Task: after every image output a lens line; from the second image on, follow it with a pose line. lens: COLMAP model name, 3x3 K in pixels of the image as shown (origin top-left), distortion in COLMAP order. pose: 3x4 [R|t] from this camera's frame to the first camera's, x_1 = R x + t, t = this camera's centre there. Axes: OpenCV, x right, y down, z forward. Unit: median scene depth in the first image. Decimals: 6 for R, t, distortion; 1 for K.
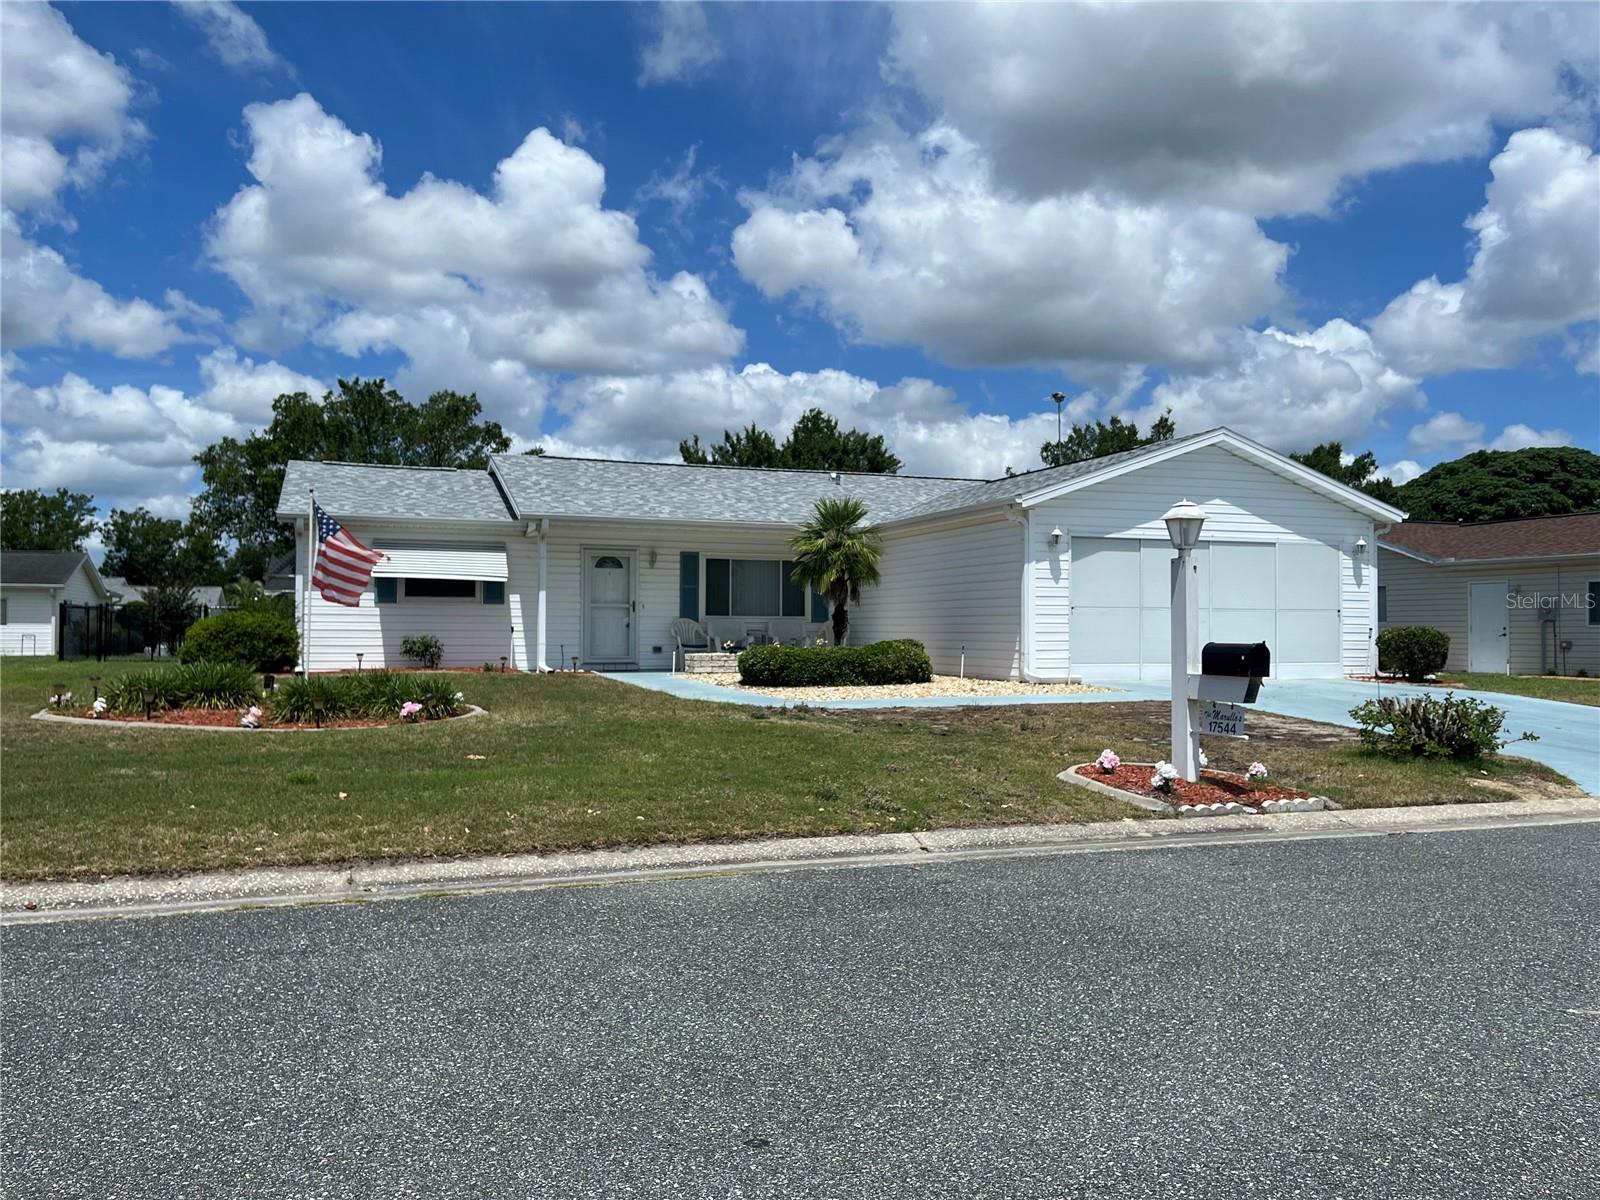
lens RADIAL K [[1216.9, 0, 802.2], [0, 1216.9, 601.3], [0, 0, 1]] dist [0.061231, -0.080935]
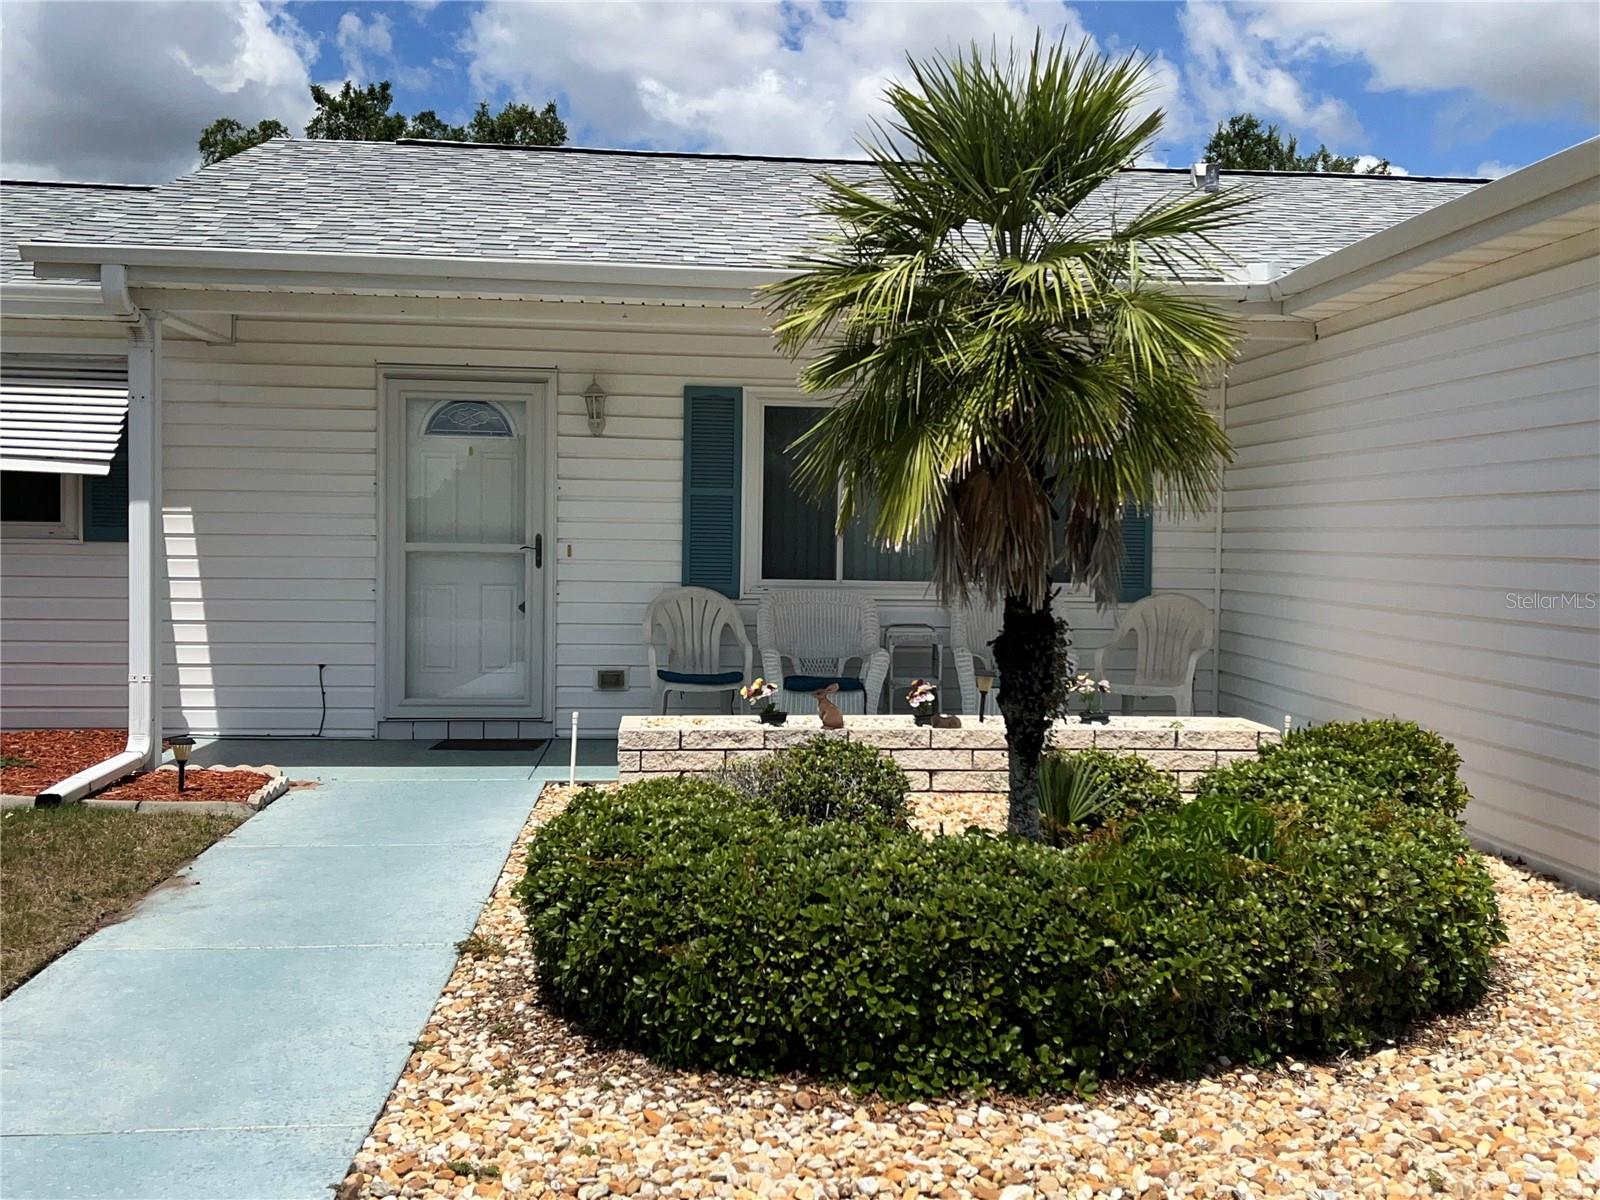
lens RADIAL K [[1715.8, 0, 814.8], [0, 1715.8, 600.4], [0, 0, 1]] dist [0.017772, 0.000000]
pose [[0.965362, 0.023072, -0.259893, 0.057509], [-0.007442, 0.998112, 0.060963, -0.011509], [0.260809, -0.056917, 0.963711, 0.567242]]
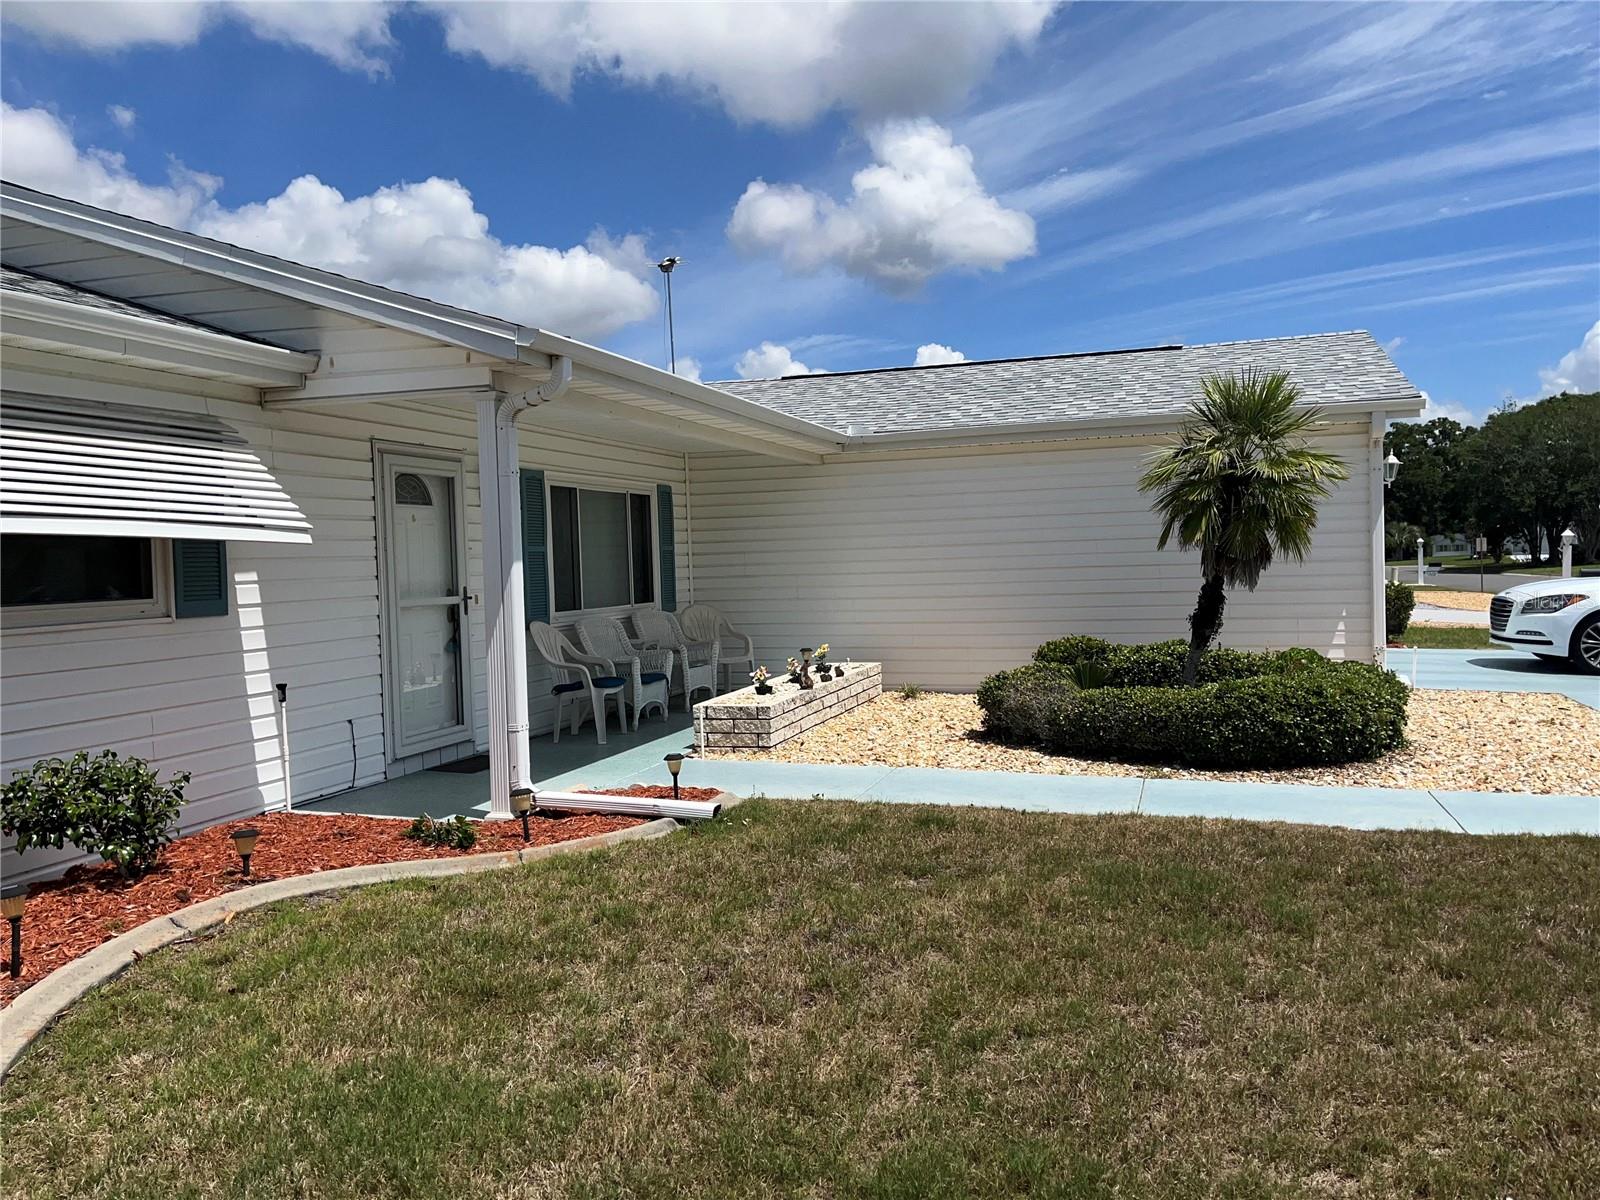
lens RADIAL K [[1216.9, 0, 799.8], [0, 1216.9, 605.5], [0, 0, 1]] dist [0.061231, -0.080935]
pose [[0.623214, -0.049825, 0.780463, -0.386436], [0.006959, 0.998282, 0.058174, -0.016999], [-0.782021, -0.030824, 0.622490, 0.662109]]
